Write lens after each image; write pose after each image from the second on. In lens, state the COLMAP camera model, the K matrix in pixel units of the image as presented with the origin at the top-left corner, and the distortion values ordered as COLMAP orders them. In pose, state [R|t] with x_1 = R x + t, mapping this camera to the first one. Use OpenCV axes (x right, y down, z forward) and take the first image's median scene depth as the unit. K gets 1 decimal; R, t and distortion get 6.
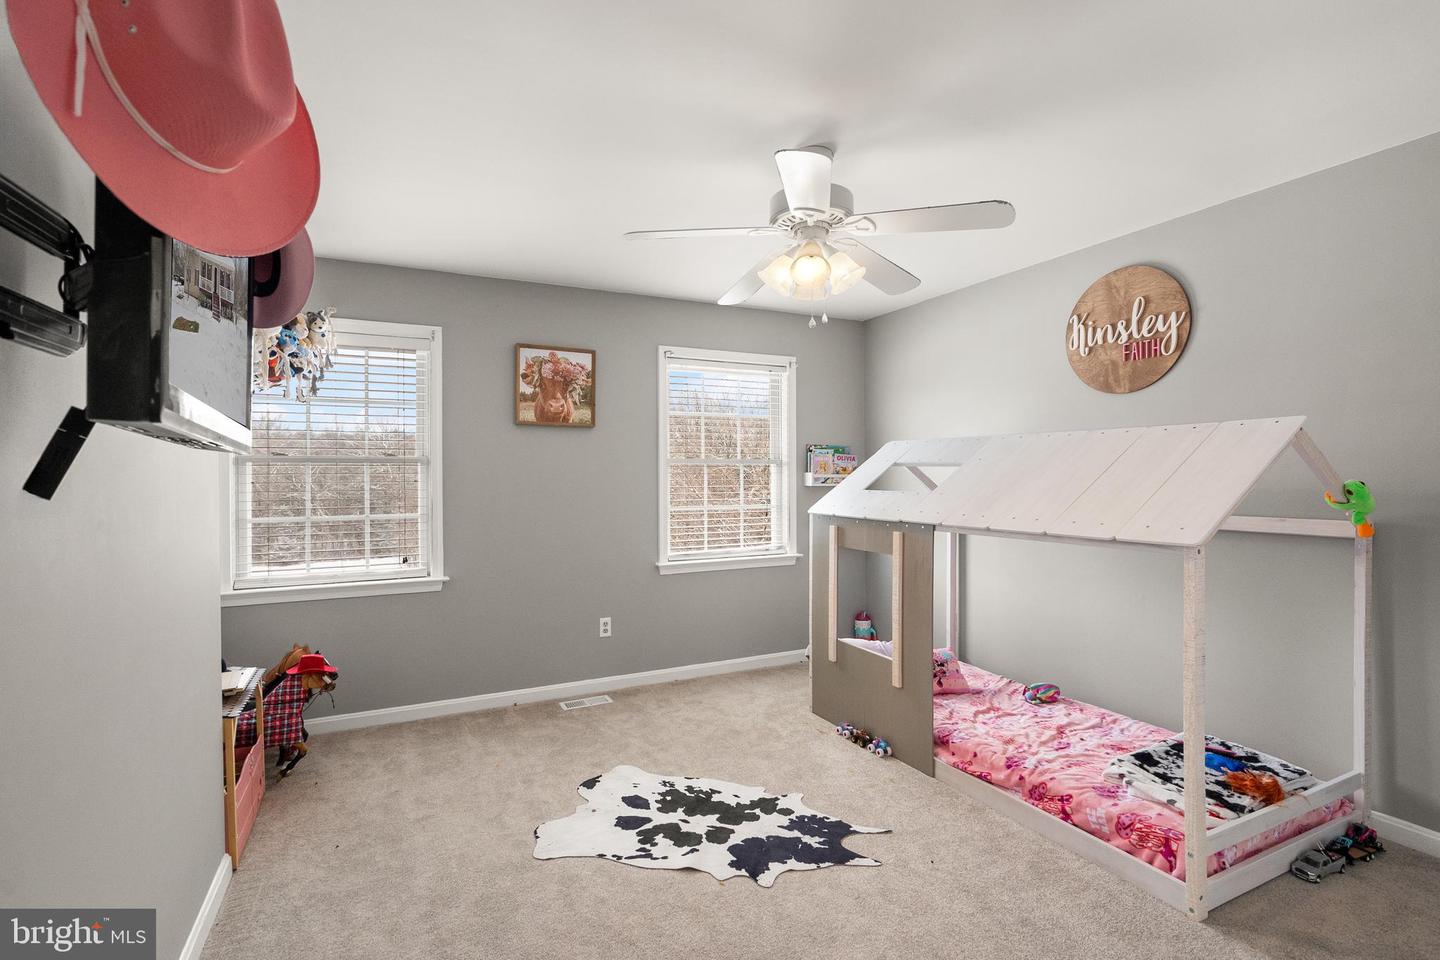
lens RADIAL K [[673.4, 0, 718.3], [0, 673.4, 472.6], [0, 0, 1]] dist [-0.020508, -0.000069]
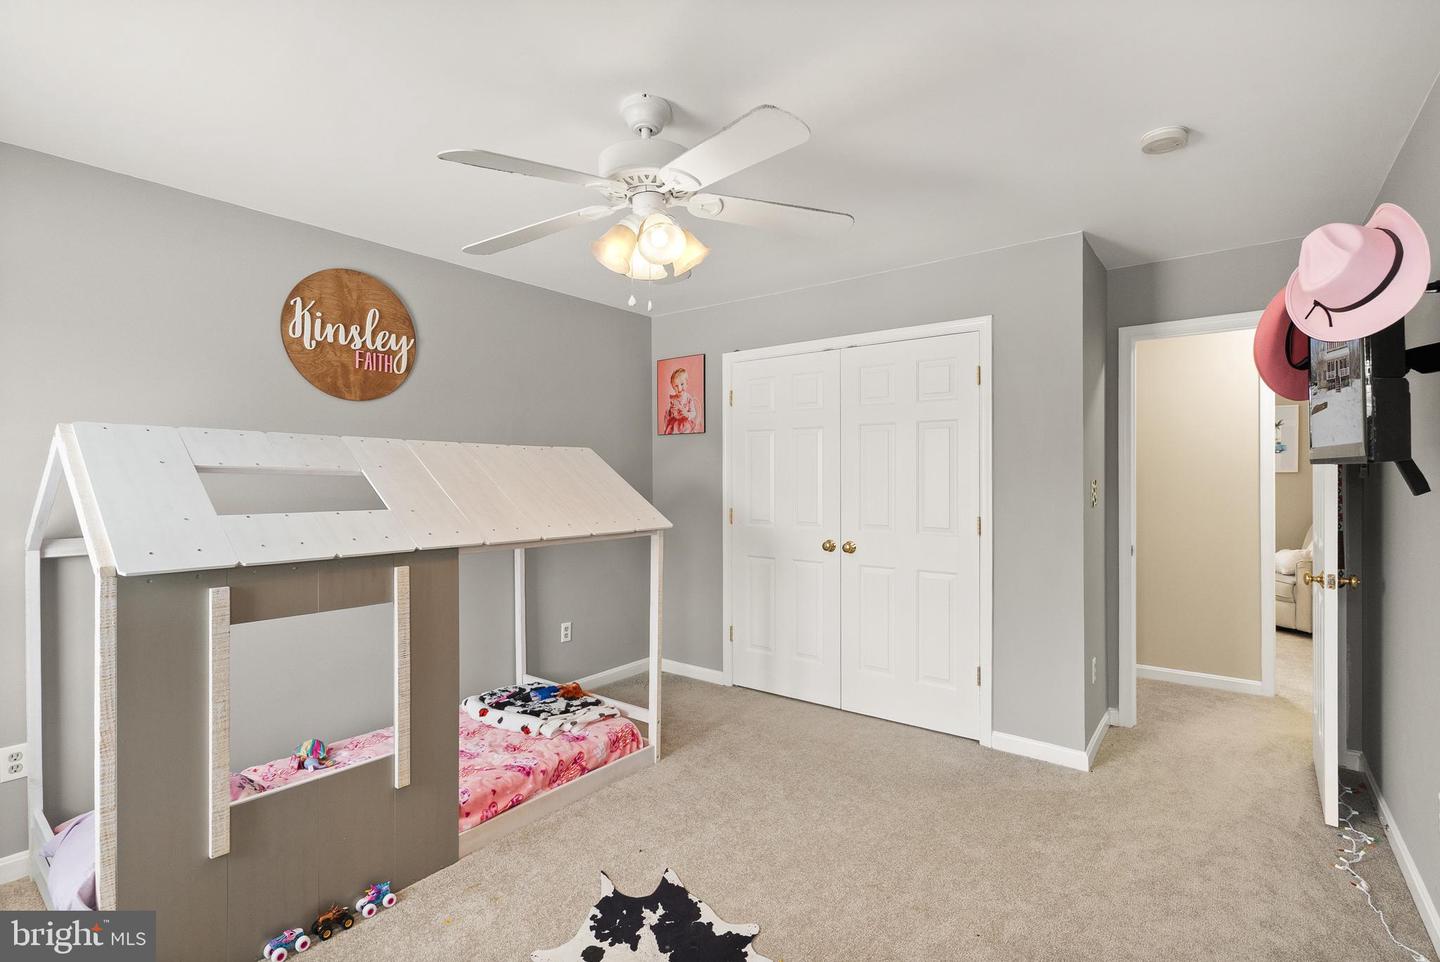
lens RADIAL K [[673.4, 0, 718.4], [0, 673.4, 482.9], [0, 0, 1]] dist [-0.020508, -0.000069]
pose [[-0.452452, 0.003630, 0.891782, -0.496982], [0.003915, 0.999990, -0.002084, 0.002813], [-0.891780, 0.002548, -0.452461, 0.994812]]
